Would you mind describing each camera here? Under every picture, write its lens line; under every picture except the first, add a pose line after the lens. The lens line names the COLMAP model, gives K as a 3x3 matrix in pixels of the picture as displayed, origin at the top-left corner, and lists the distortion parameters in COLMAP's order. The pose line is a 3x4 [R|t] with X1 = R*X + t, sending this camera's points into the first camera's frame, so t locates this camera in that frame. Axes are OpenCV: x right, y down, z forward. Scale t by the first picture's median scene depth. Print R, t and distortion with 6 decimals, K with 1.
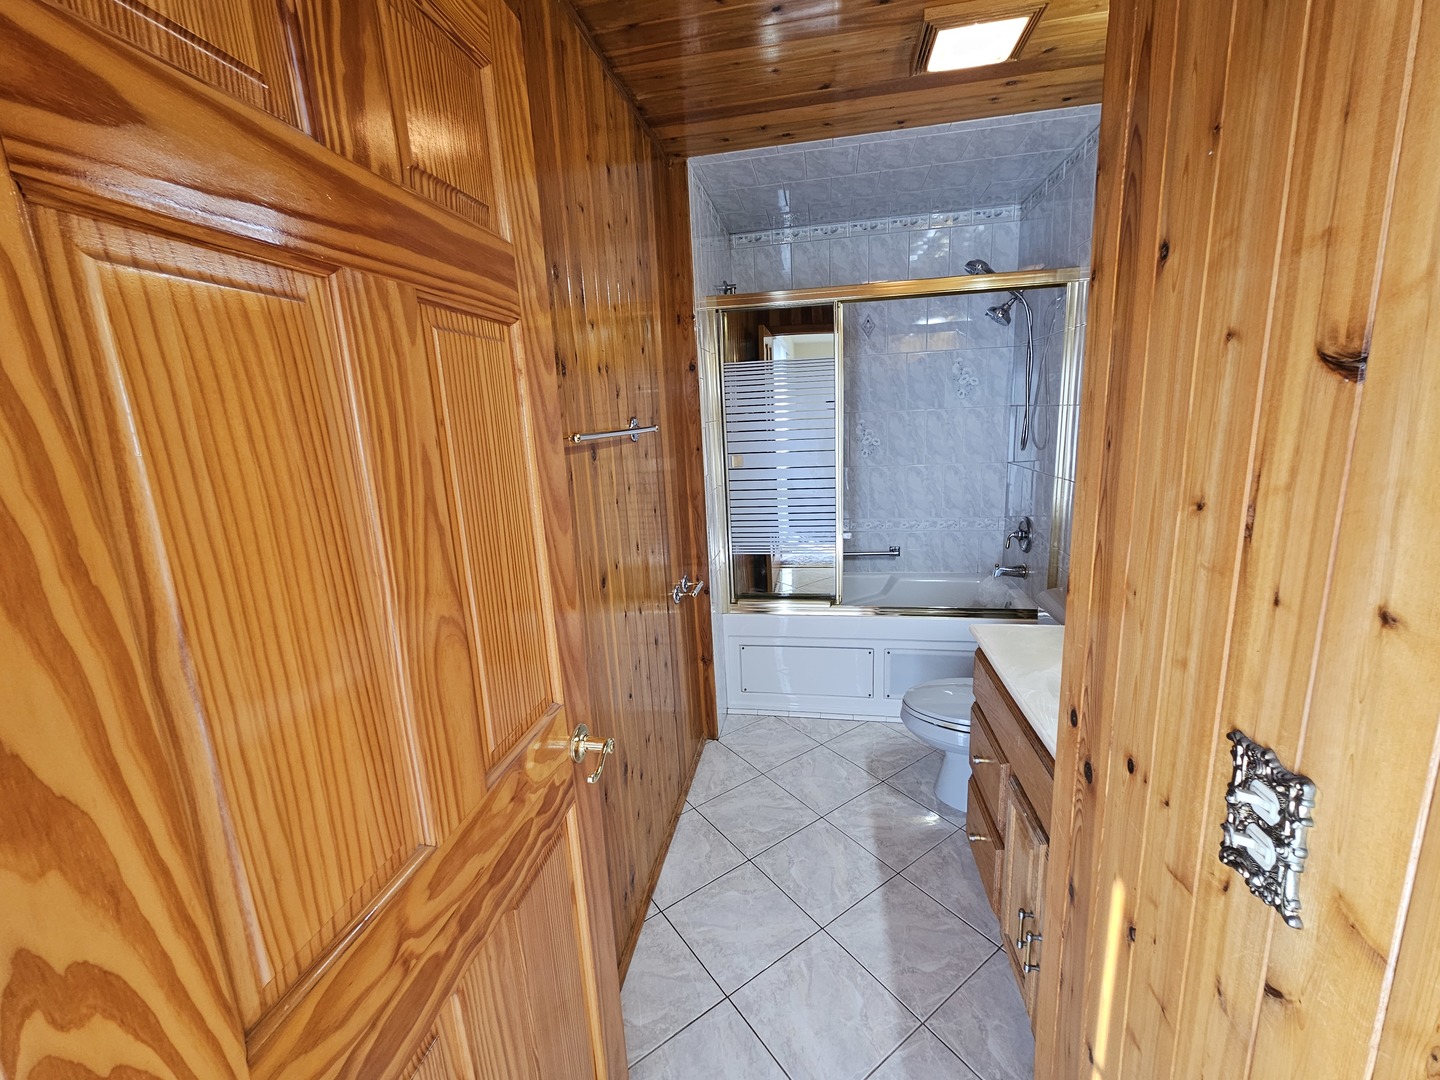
lens RADIAL K [[591.2, 0, 717.7], [0, 591.2, 535.2], [0, 0, 1]] dist [0.000686, 0.000579]
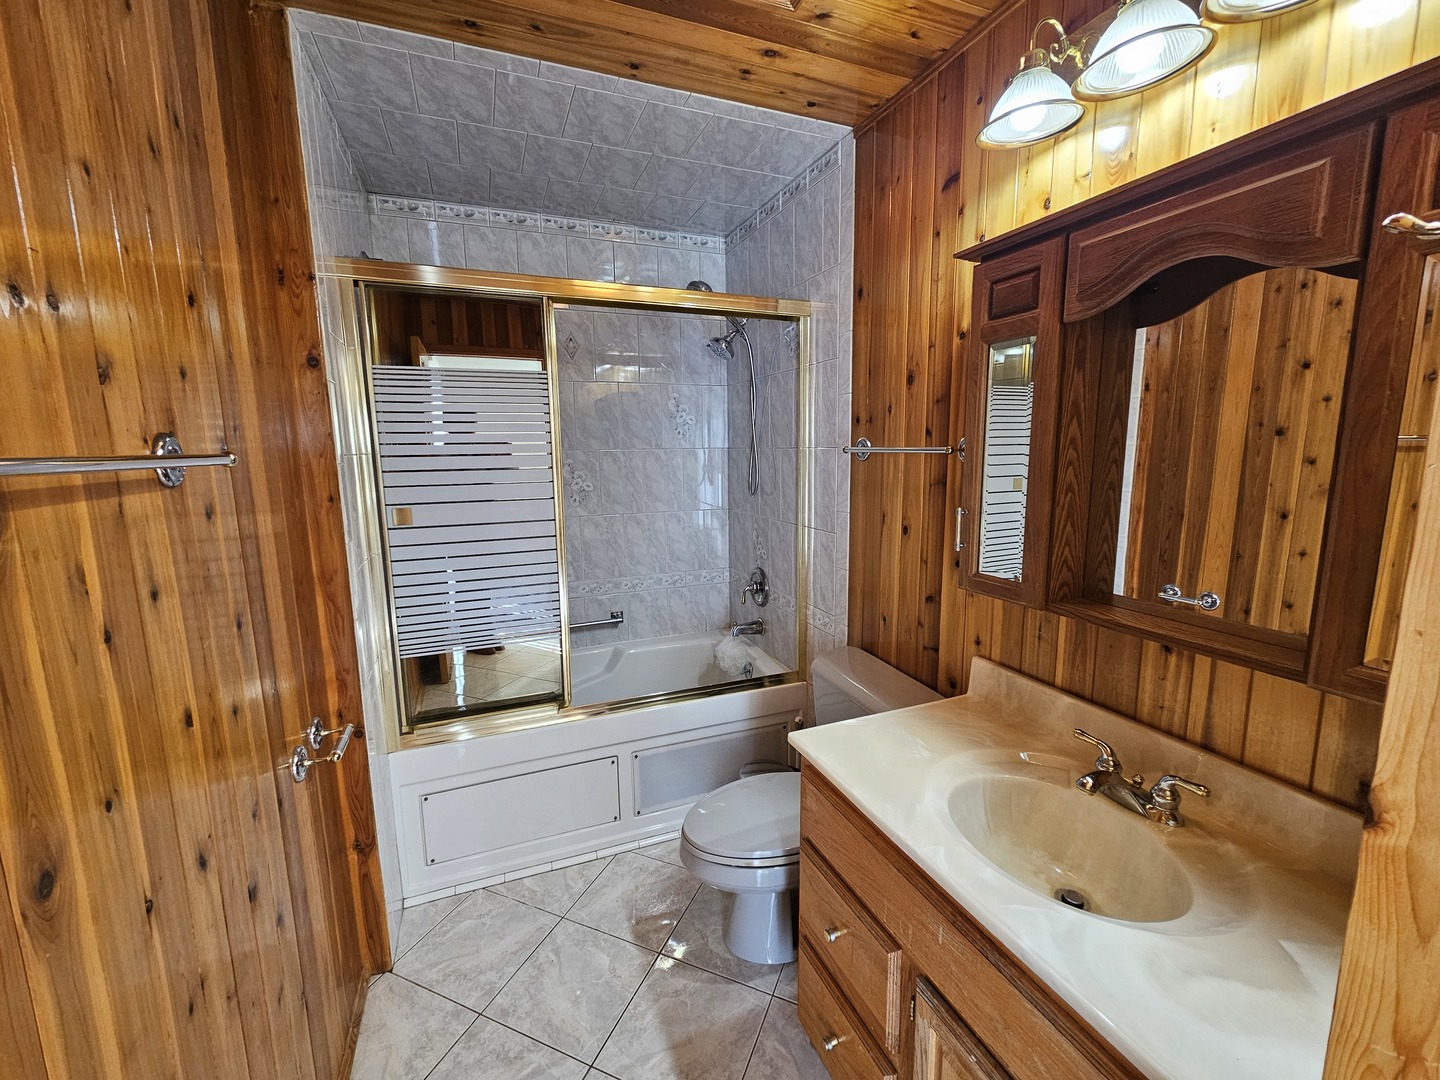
lens RADIAL K [[591.2, 0, 717.7], [0, 591.2, 535.2], [0, 0, 1]] dist [0.000686, 0.000579]
pose [[0.848289, -0.042416, 0.527833, -0.017275], [0.081178, 0.995421, -0.050473, -0.042938], [-0.523275, 0.085664, 0.847847, 0.265786]]
